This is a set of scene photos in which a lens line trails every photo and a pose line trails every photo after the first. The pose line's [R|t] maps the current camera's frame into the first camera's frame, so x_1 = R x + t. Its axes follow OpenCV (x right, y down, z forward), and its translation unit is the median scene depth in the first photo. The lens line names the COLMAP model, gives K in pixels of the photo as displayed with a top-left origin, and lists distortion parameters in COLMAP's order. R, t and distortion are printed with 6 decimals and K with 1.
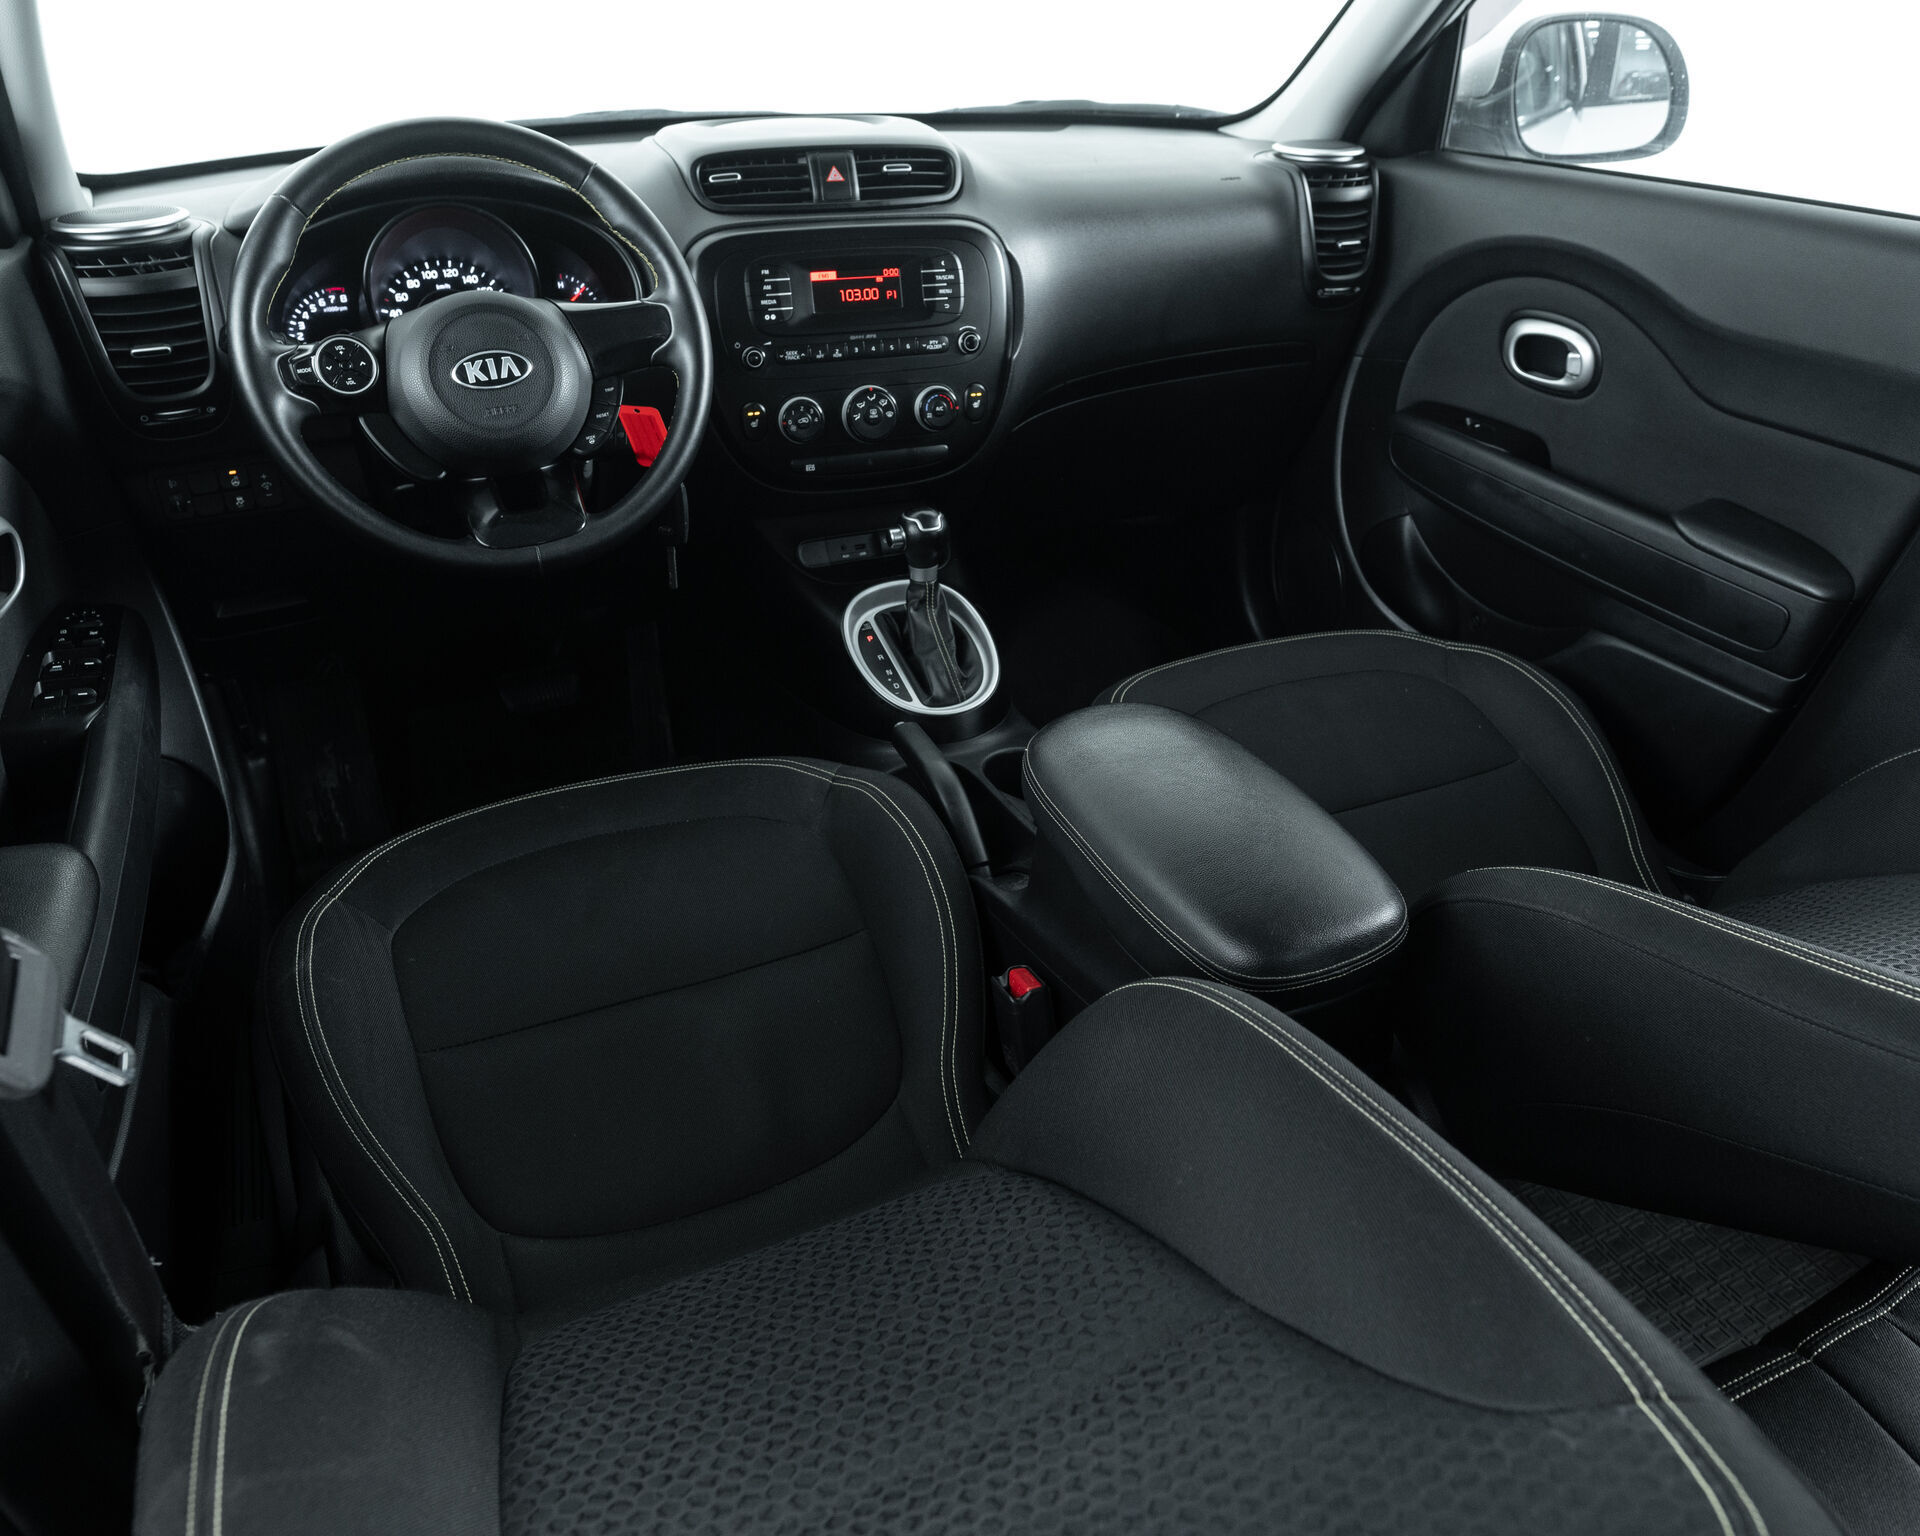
lens RADIAL K [[1341.1, 0, 960.0], [0, 1341.1, 768.0], [0, 0, 1]] dist [-0.022744, -0.000245]
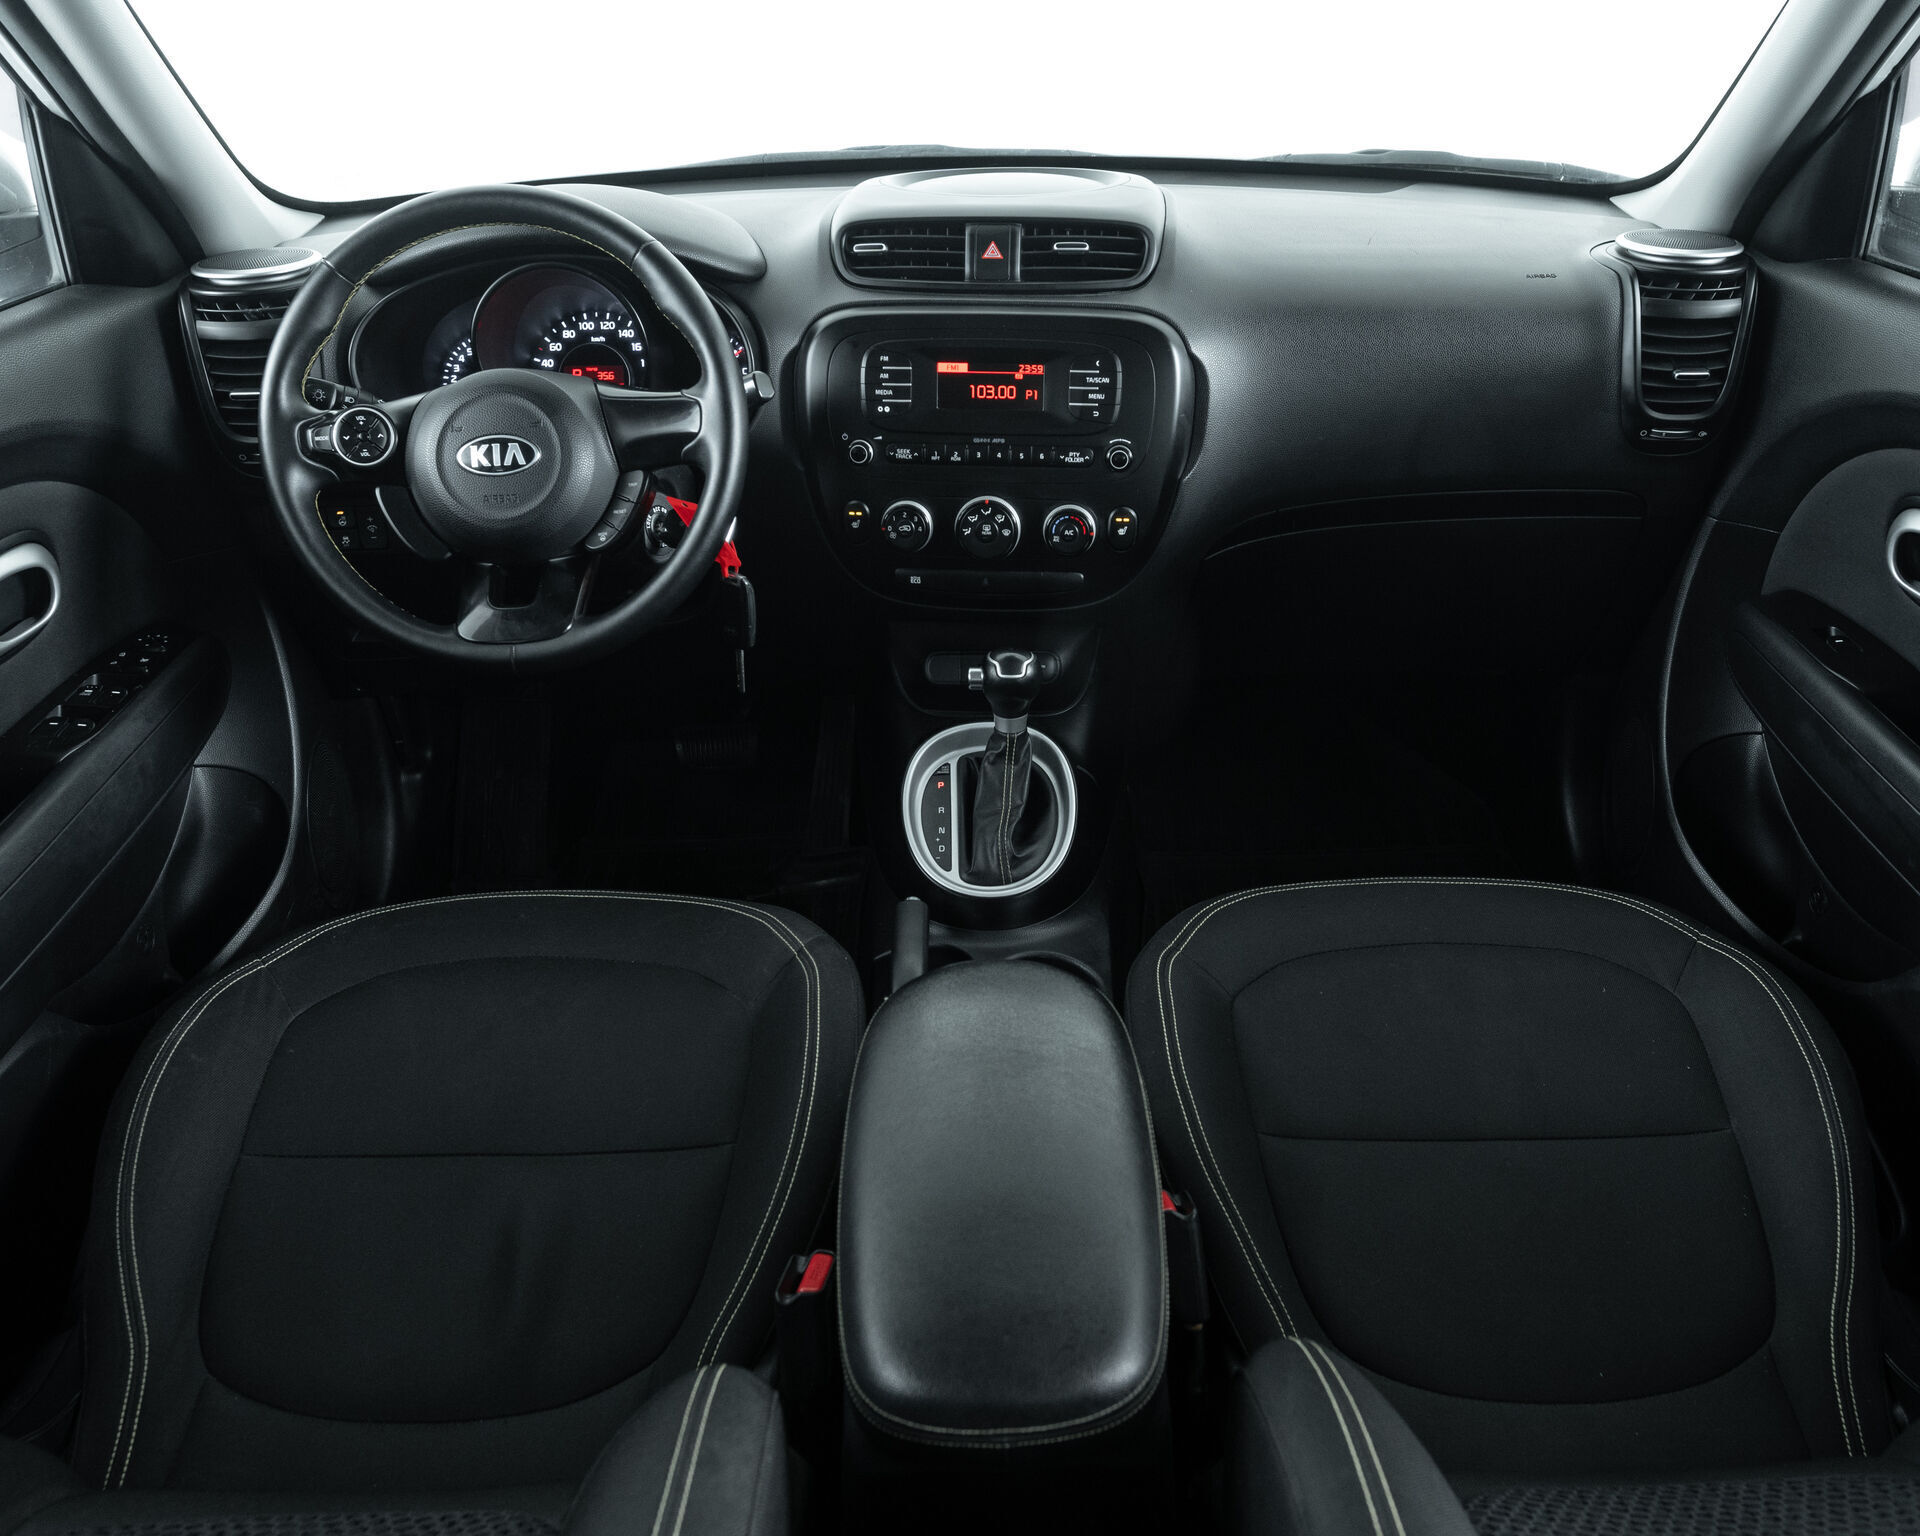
lens RADIAL K [[1437.0, 0, 994.0], [0, 1437.0, 772.0], [0, 0, 1]] dist [-0.022743, -0.001659]
pose [[0.917727, 0.191423, -0.348045, 0.291505], [-0.194082, 0.980598, 0.027569, -0.140135], [0.346569, 0.042249, 0.937073, 0.148263]]
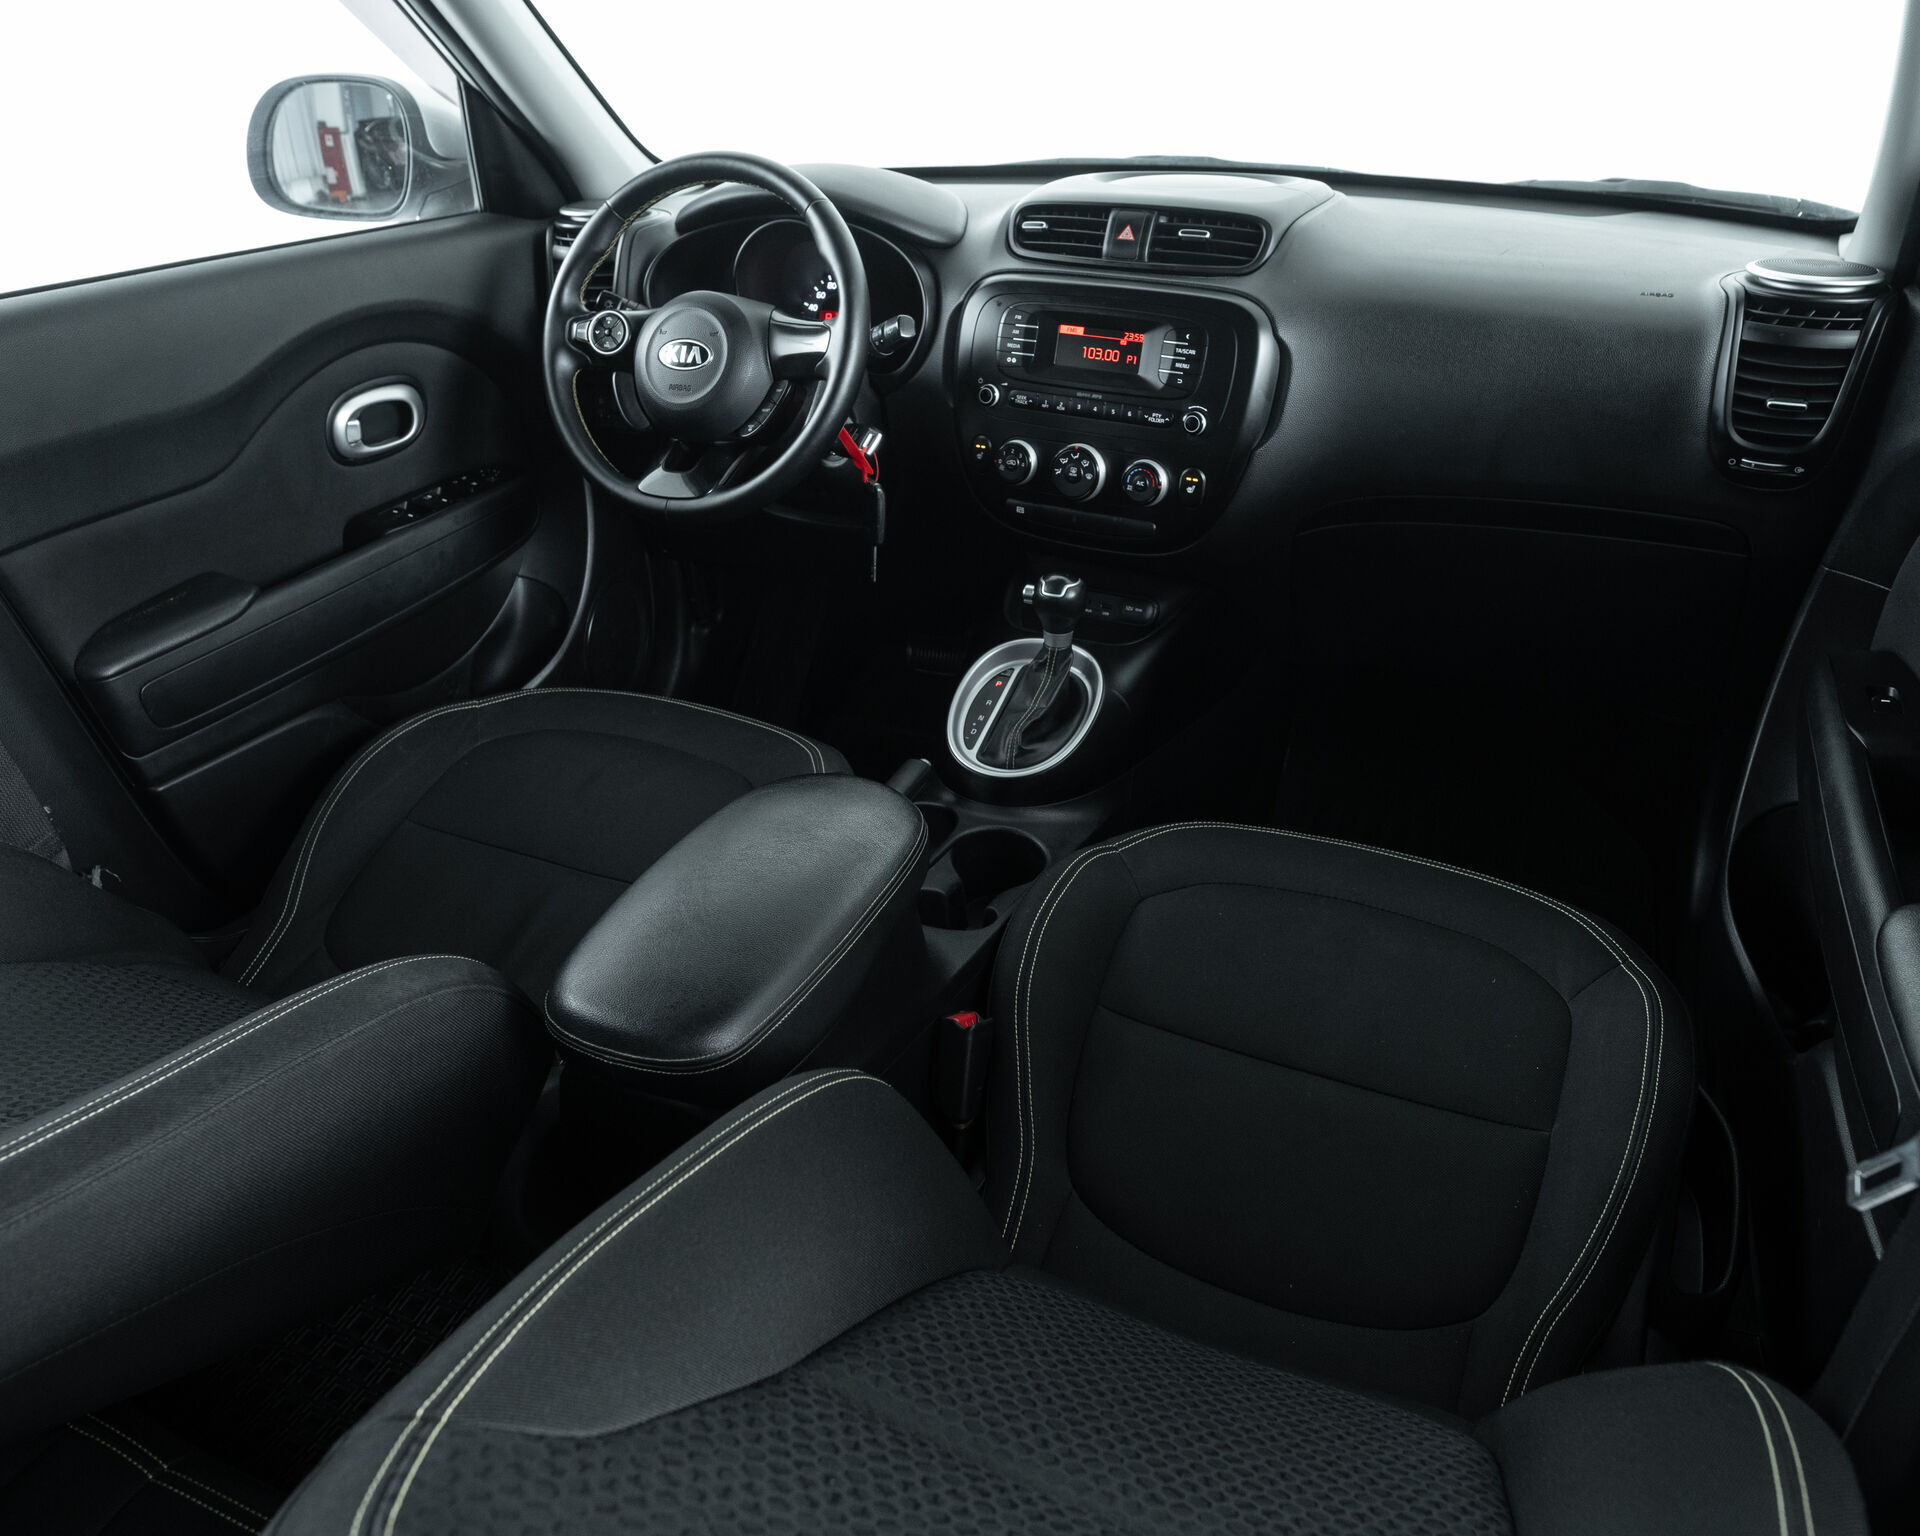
lens RADIAL K [[1341.1, 0, 960.0], [0, 1341.1, 768.0], [0, 0, 1]] dist [-0.022744, -0.000245]
pose [[0.663165, 0.360718, -0.655816, 0.613422], [-0.372934, 0.918940, 0.128331, -0.160561], [0.648947, 0.159472, 0.743933, 0.245326]]
